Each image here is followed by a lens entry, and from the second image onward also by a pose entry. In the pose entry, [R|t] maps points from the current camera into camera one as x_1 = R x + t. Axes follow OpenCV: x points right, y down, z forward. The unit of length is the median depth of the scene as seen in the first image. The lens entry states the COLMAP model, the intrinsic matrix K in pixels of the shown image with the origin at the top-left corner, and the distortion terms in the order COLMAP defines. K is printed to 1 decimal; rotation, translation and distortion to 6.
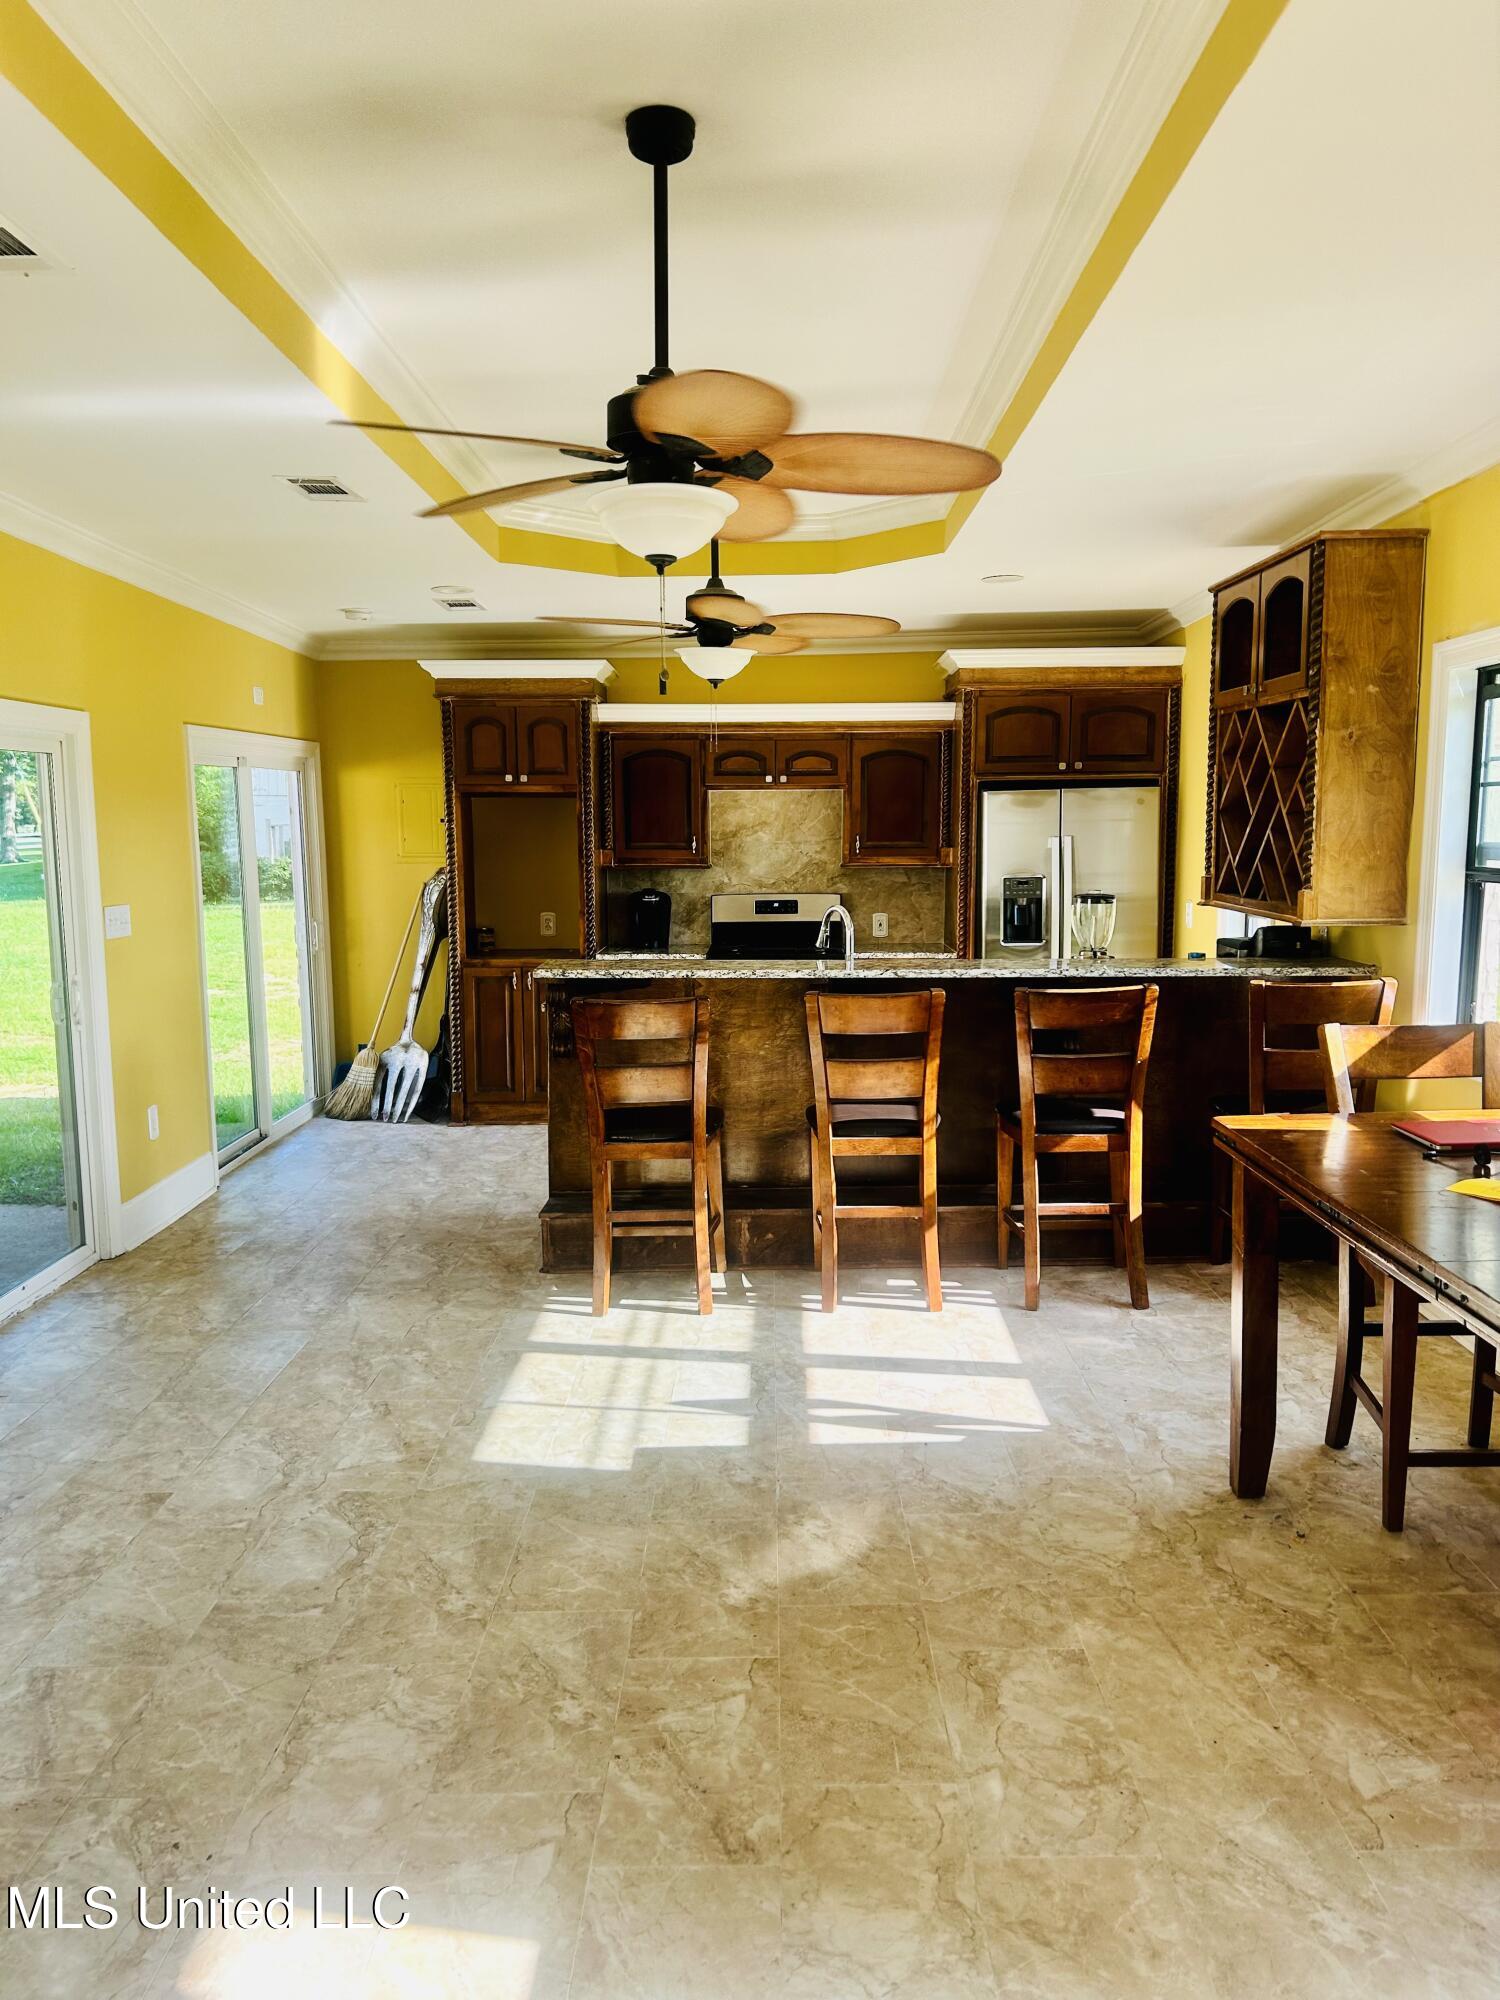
lens RADIAL K [[1515.3, 0, 749.6], [0, 1515.3, 994.9], [0, 0, 1]] dist [0.052506, -0.067578]
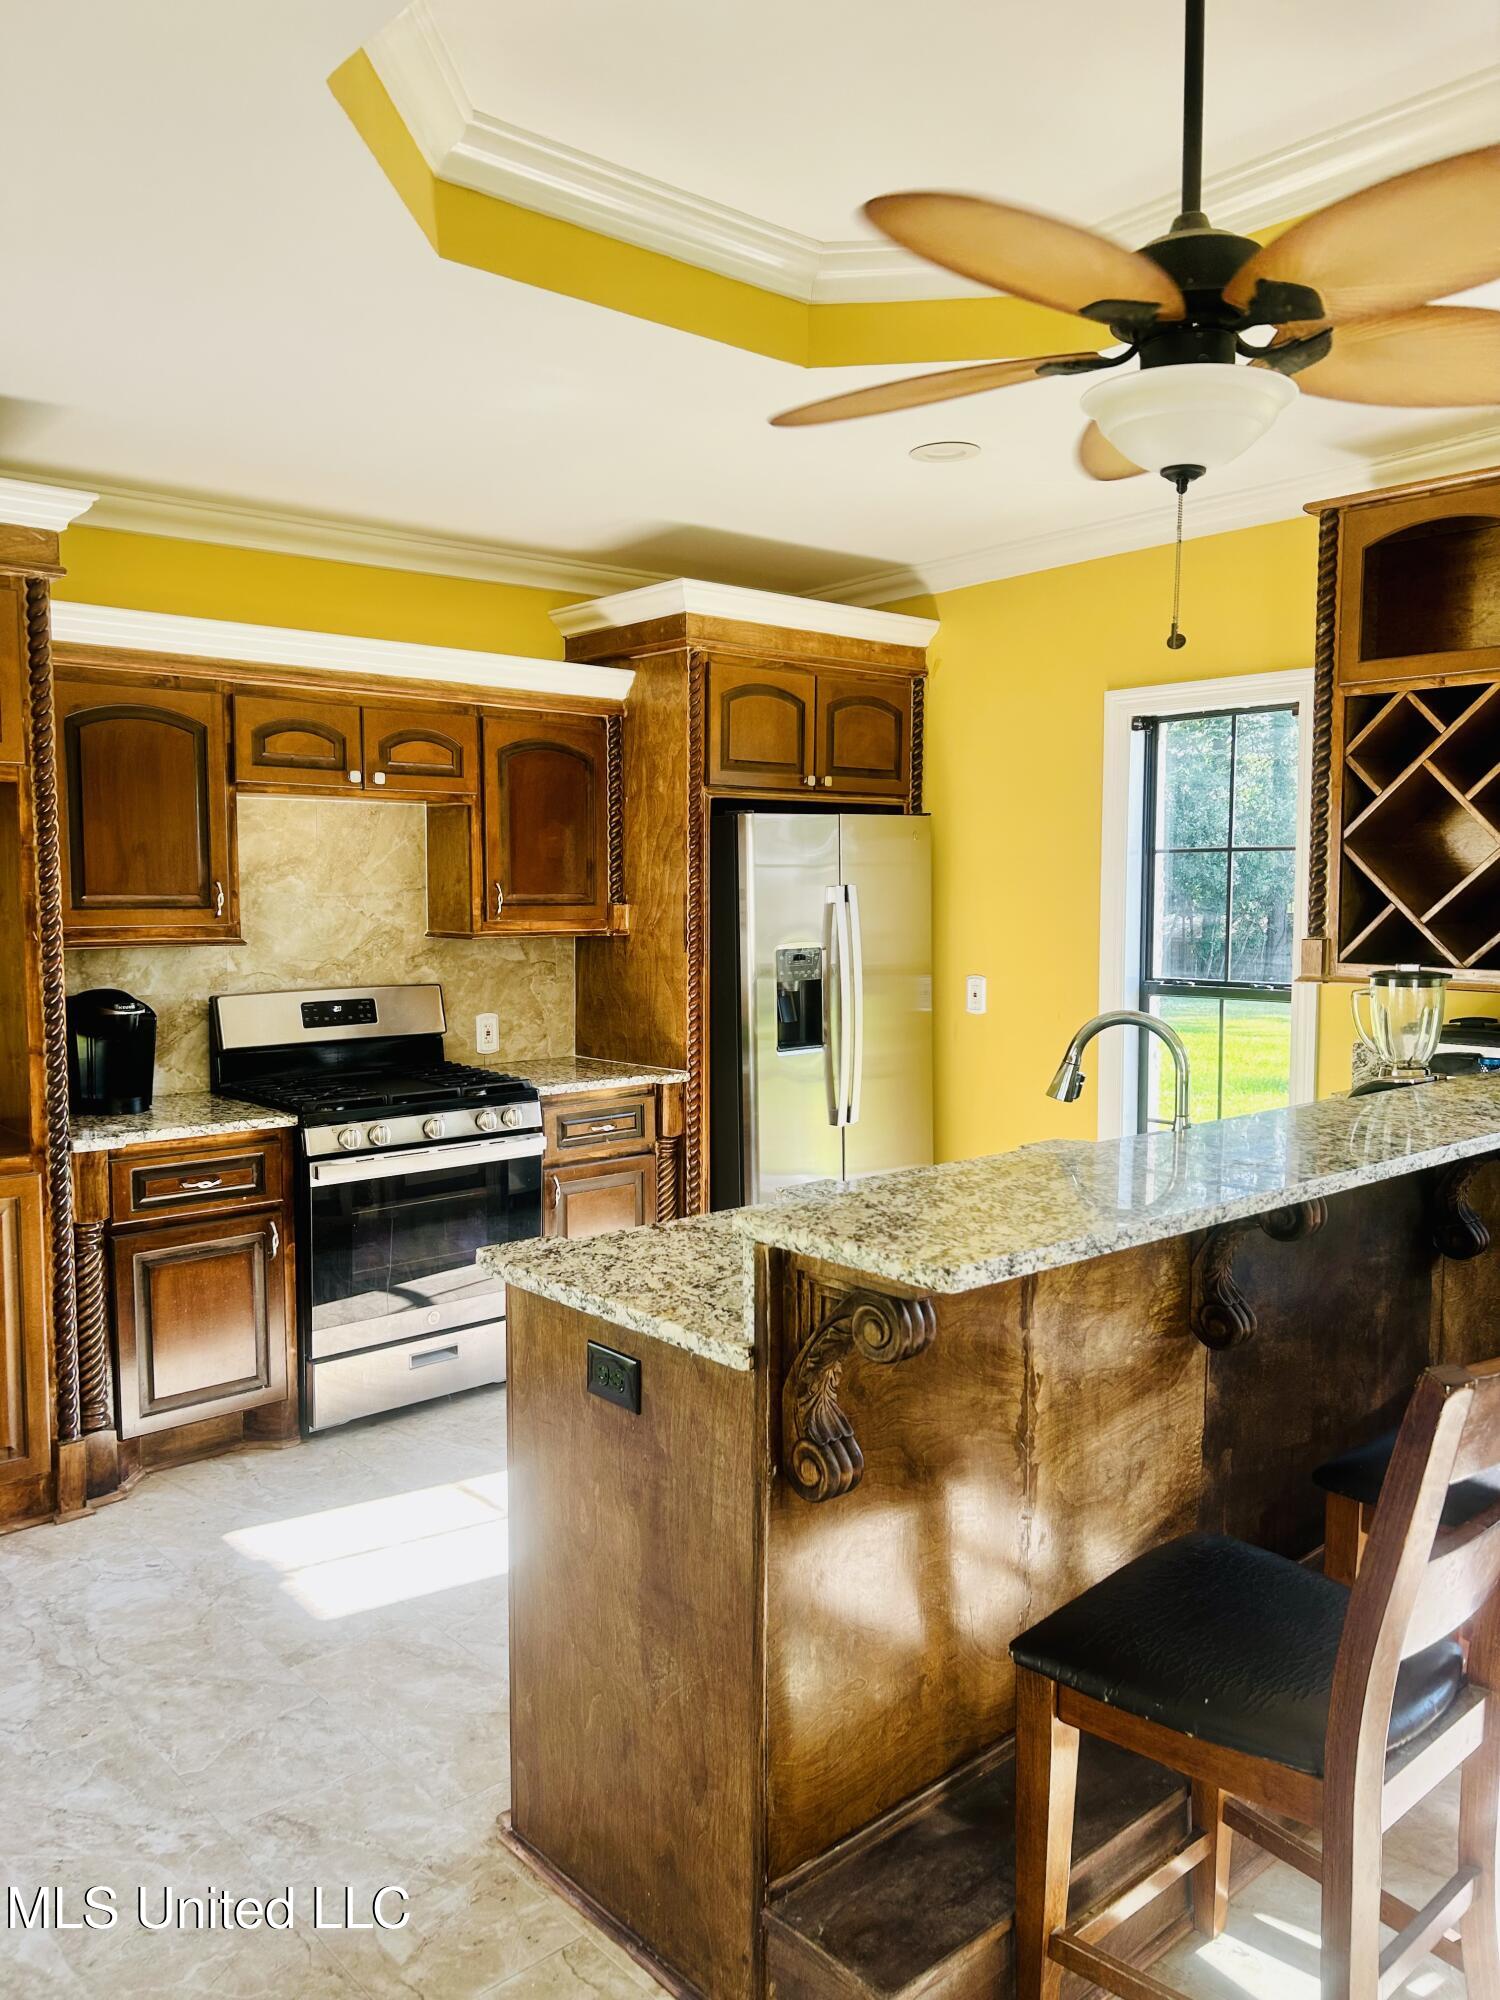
lens RADIAL K [[1515.3, 0, 744.6], [0, 1515.3, 1009.0], [0, 0, 1]] dist [0.052506, -0.067578]
pose [[0.736878, -0.051093, 0.674093, -0.252406], [0.071861, 0.997410, -0.002955, -0.048632], [-0.672196, 0.050618, 0.738641, 0.509733]]
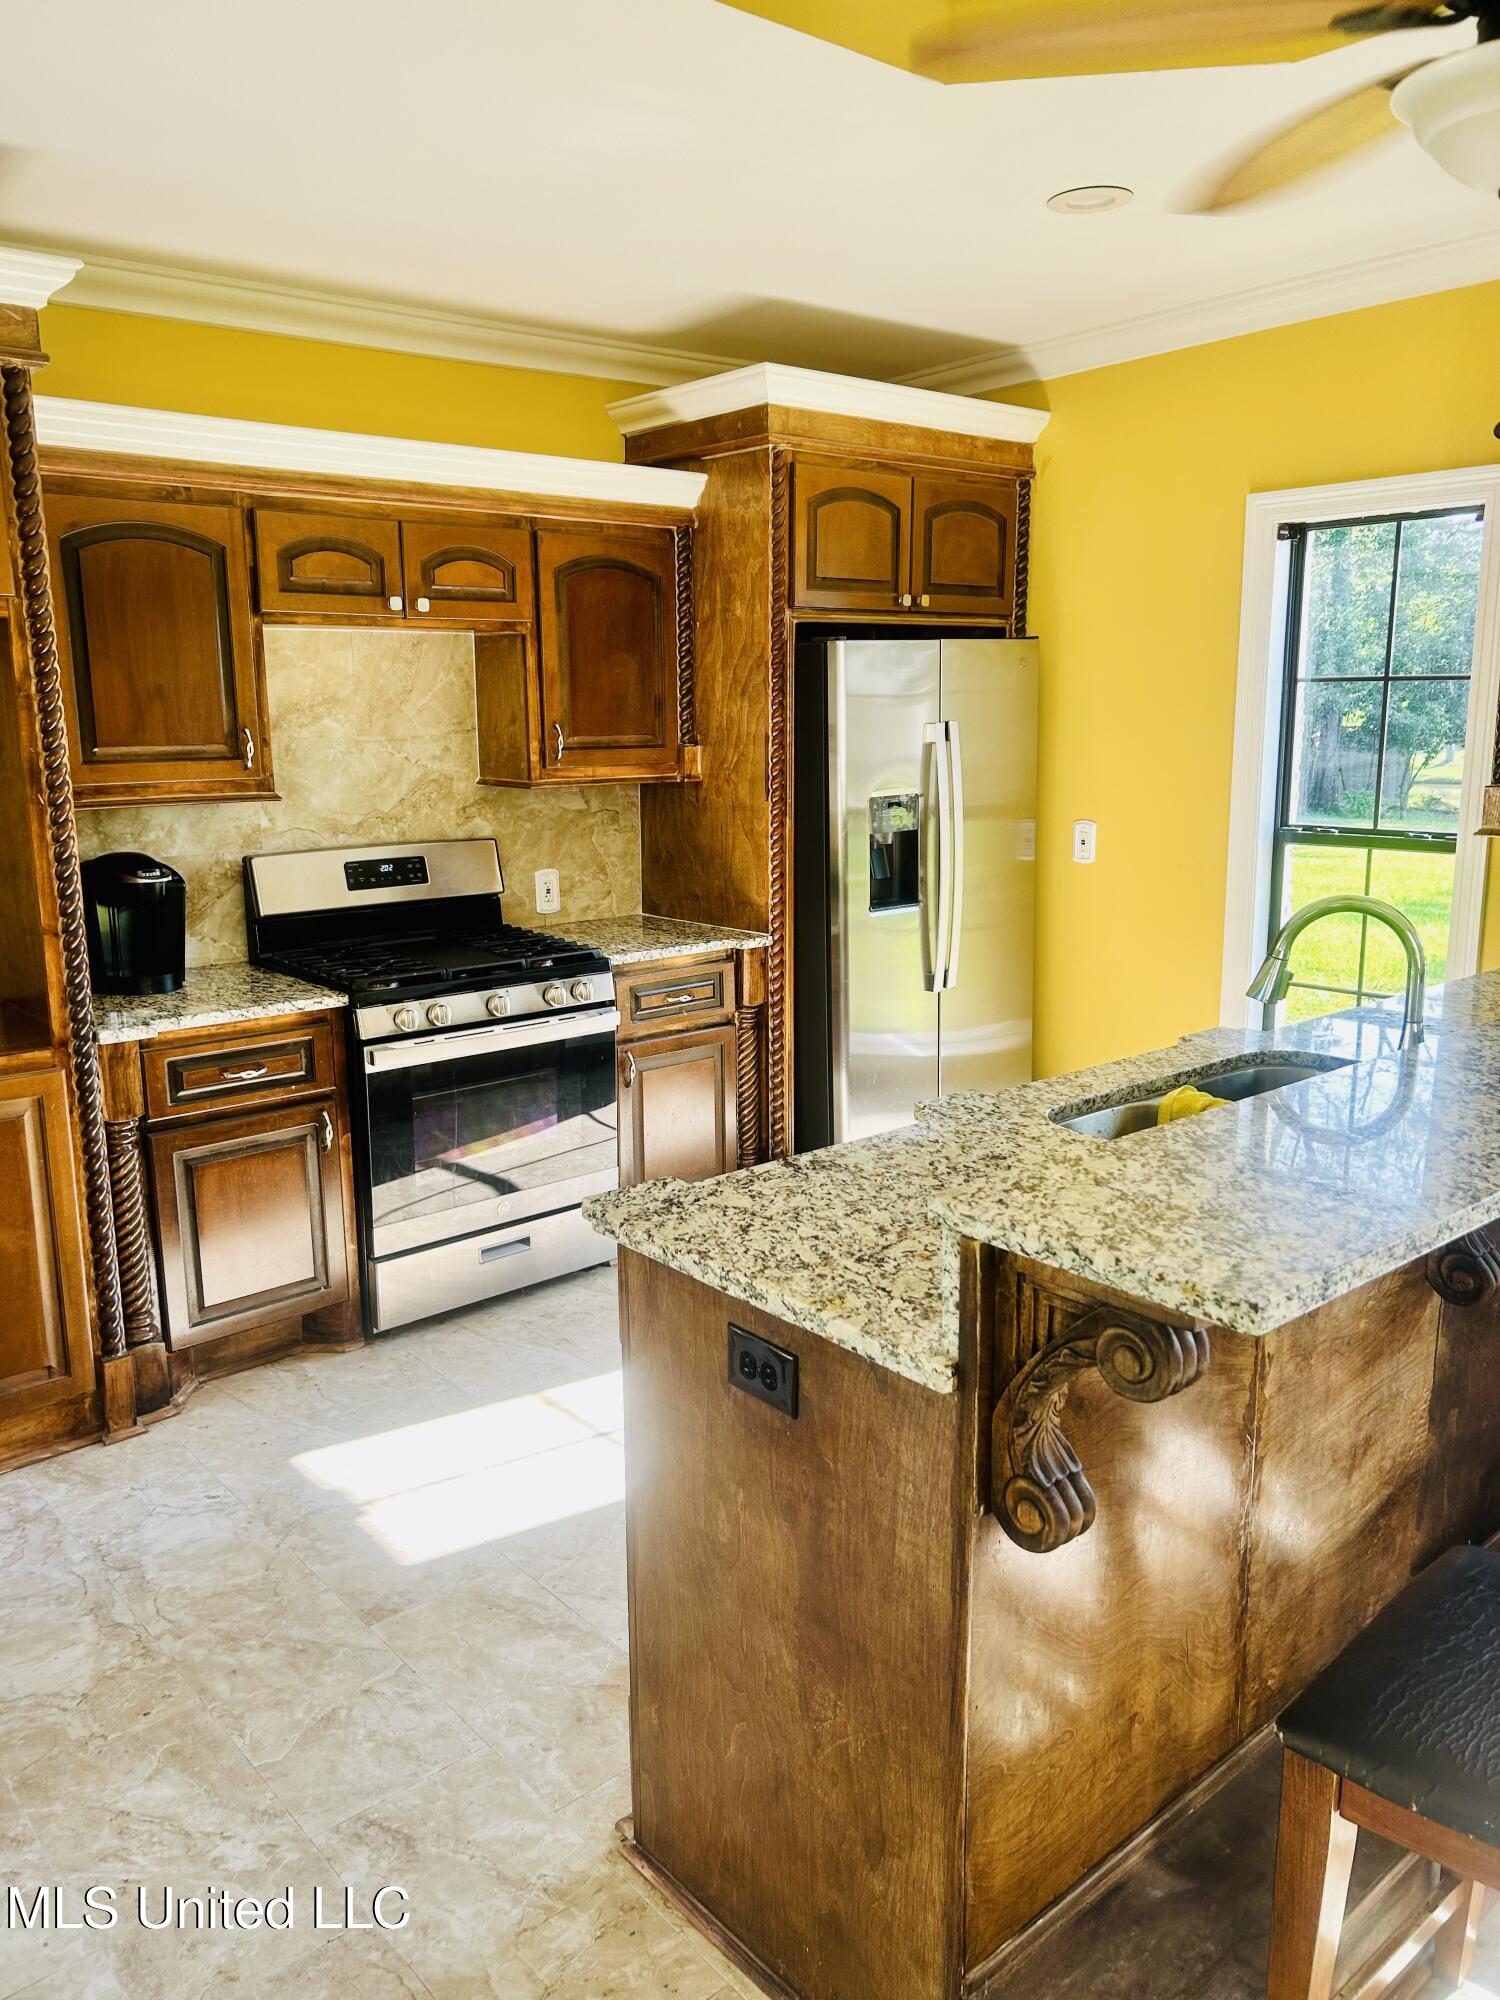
lens RADIAL K [[1515.3, 0, 753.6], [0, 1515.3, 1011.3], [0, 0, 1]] dist [0.052506, -0.067578]
pose [[0.745220, -0.135728, 0.652859, -0.229179], [0.078219, 0.990099, 0.116555, -0.063556], [-0.662215, -0.035793, 0.748458, 0.565176]]
